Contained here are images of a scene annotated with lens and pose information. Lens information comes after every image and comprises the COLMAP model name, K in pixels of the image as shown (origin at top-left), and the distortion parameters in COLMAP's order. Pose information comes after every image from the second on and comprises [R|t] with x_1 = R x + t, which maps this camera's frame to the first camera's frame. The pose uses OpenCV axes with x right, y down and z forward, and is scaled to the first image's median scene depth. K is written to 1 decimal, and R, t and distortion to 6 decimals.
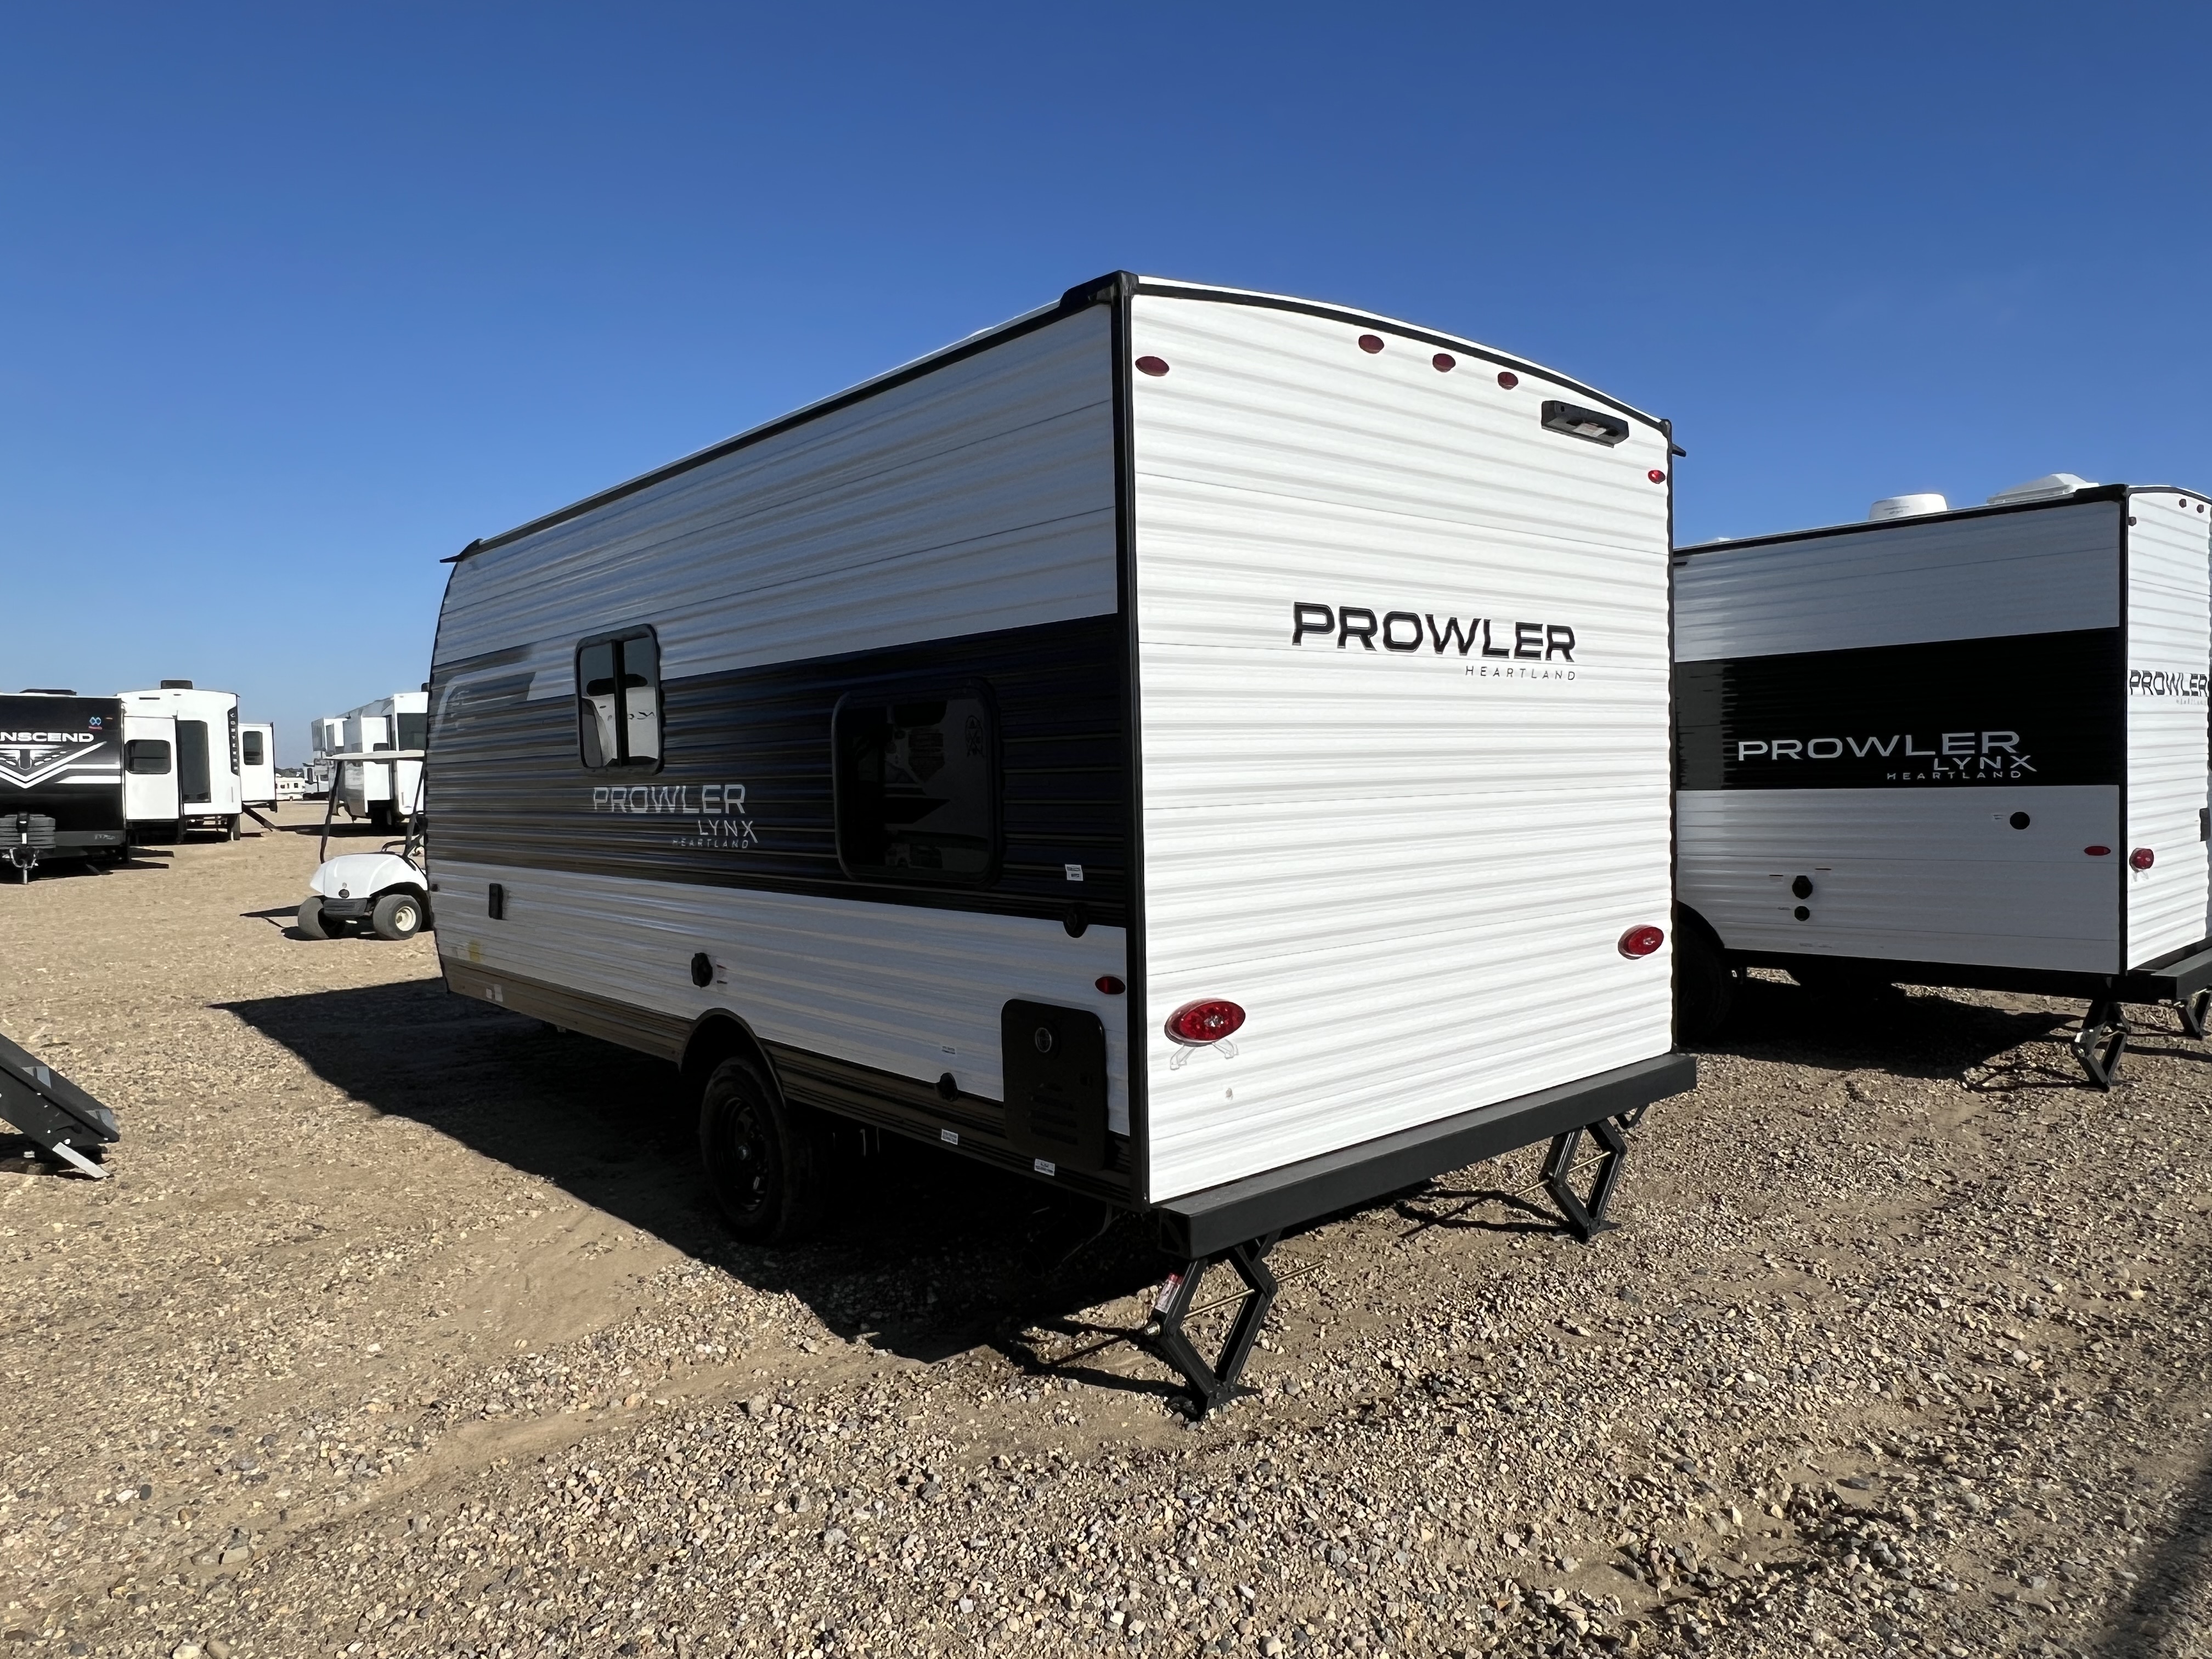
lens RADIAL K [[1427.3, 0, 1089.1], [0, 1427.3, 823.5], [0, 0, 1]] dist [0.001946, 0.000542]
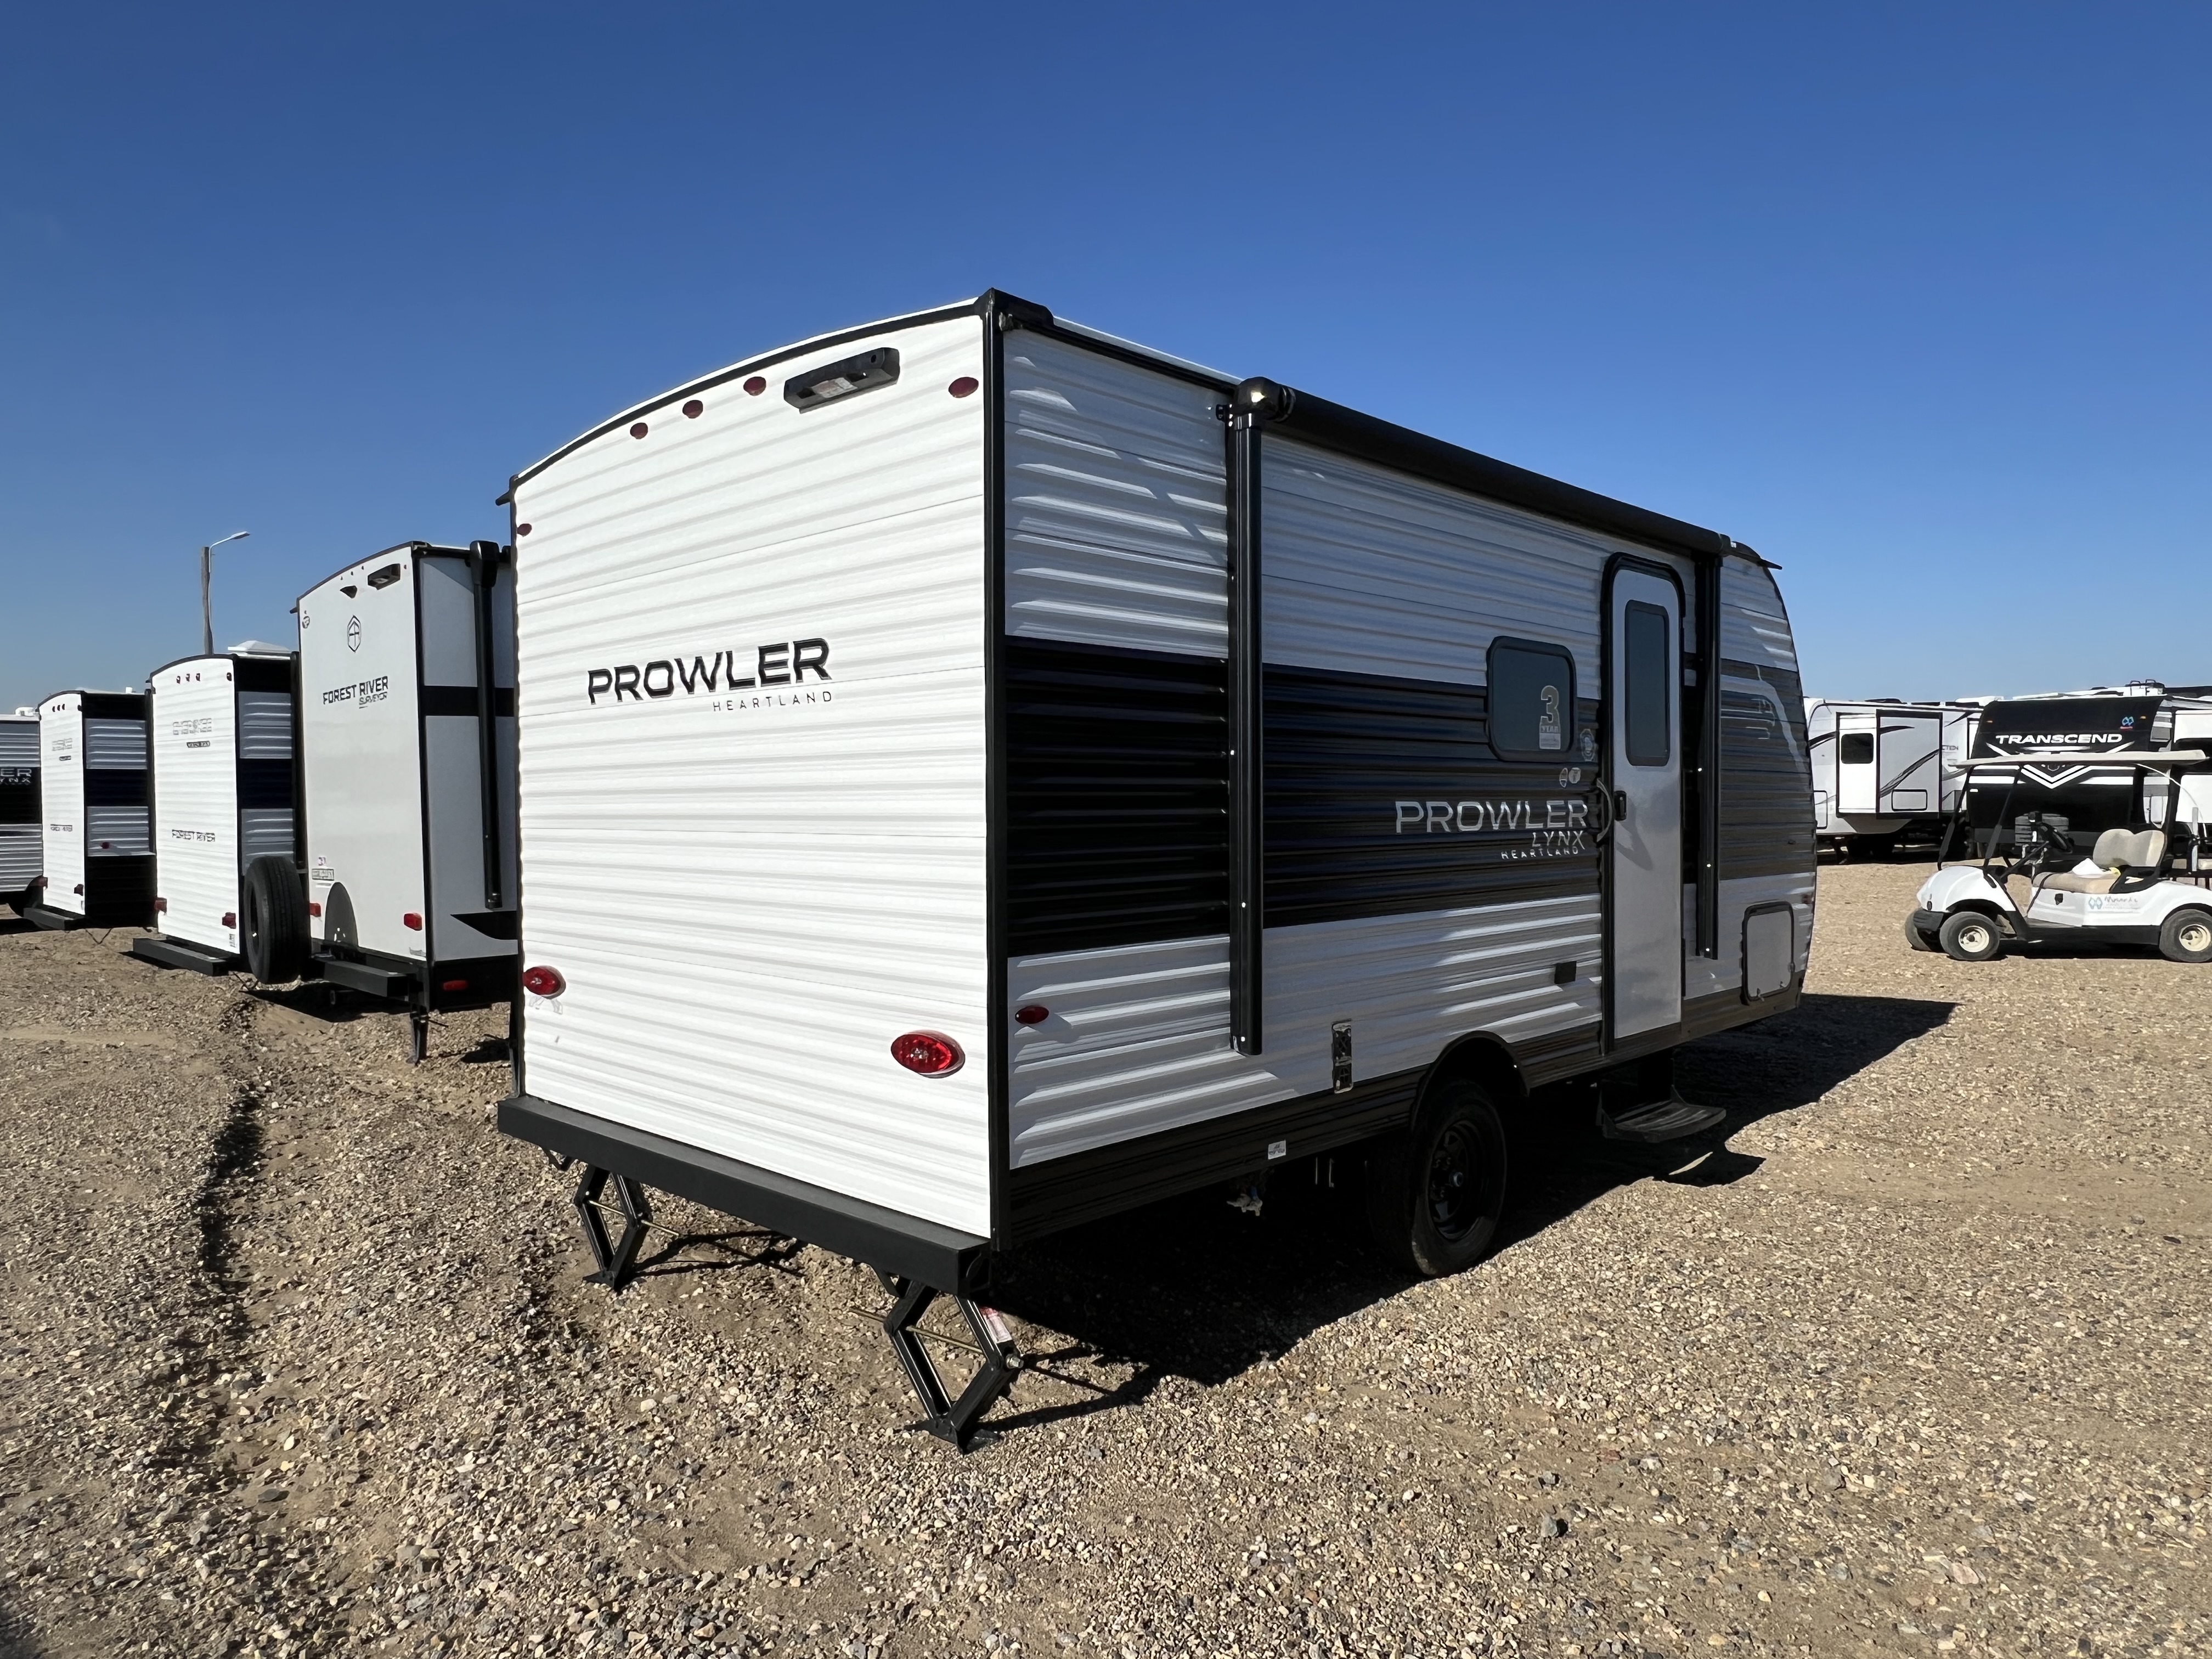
lens RADIAL K [[1427.3, 0, 1089.1], [0, 1427.3, 823.5], [0, 0, 1]] dist [0.001946, 0.000542]
pose [[0.083803, 0.039077, -0.995716, 1.225100], [-0.034224, 0.998754, 0.036316, -0.068481], [0.995894, 0.031034, 0.085036, 1.132449]]
